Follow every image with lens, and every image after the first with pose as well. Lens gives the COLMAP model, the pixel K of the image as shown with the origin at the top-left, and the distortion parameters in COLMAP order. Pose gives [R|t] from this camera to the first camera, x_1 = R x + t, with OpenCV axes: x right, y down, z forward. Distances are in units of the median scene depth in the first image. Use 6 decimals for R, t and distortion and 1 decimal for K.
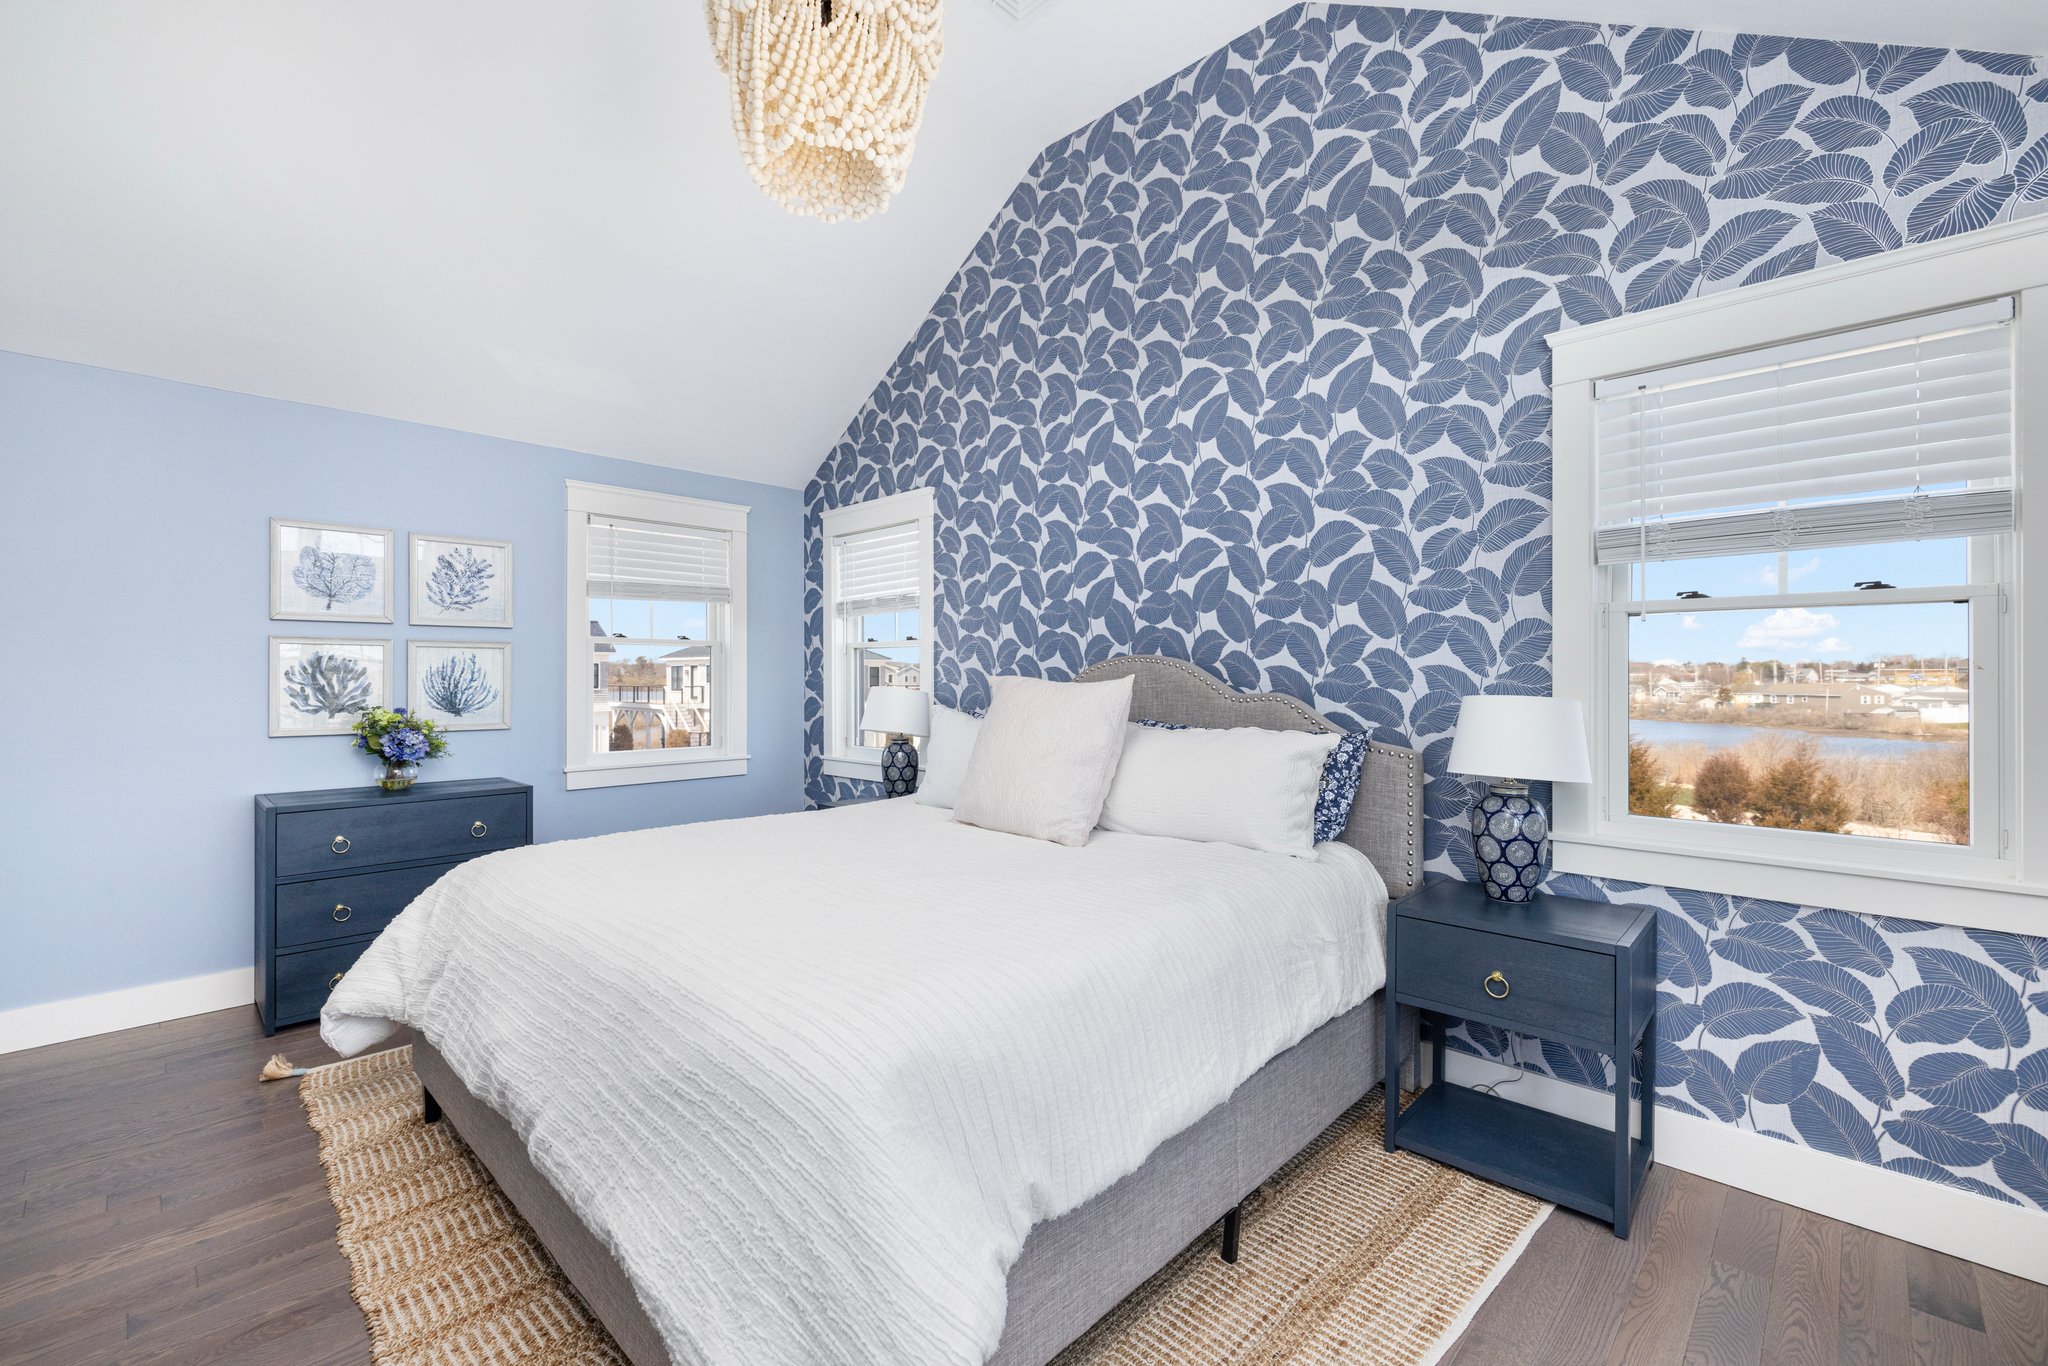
lens RADIAL K [[867.8, 0, 1043.6], [0, 867.8, 682.6], [0, 0, 1]] dist [0.003146, -0.000292]
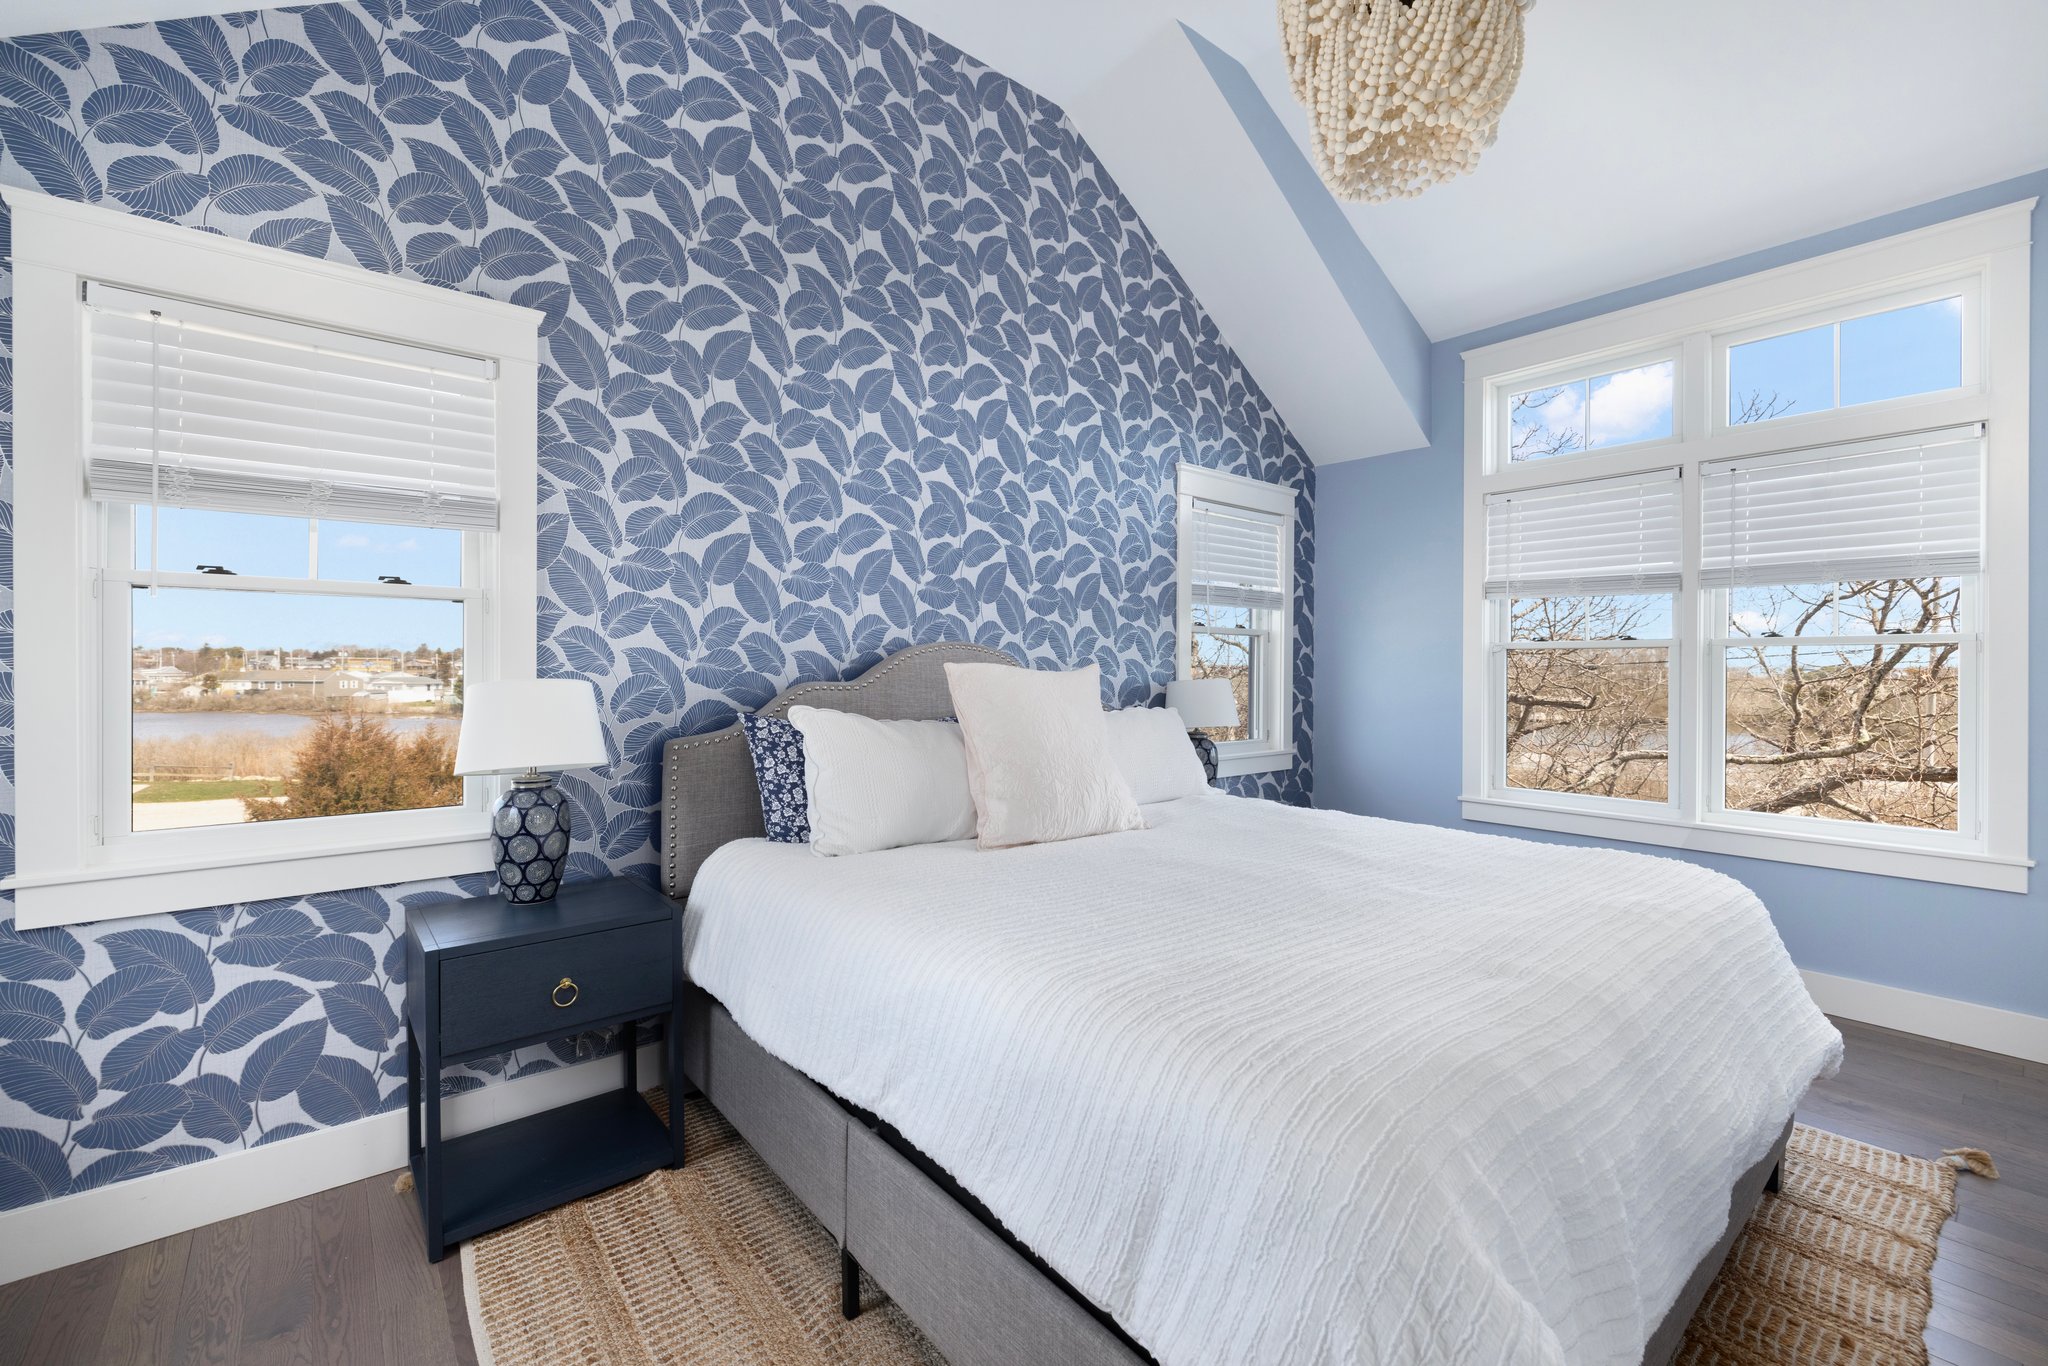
lens RADIAL K [[867.8, 0, 1032.8], [0, 867.8, 668.0], [0, 0, 1]] dist [0.003146, -0.000292]
pose [[0.112373, 0.000782, 0.993666, -0.635371], [-0.000508, 1.000000, -0.000730, -0.003247], [-0.993666, -0.000423, 0.112373, 0.632860]]
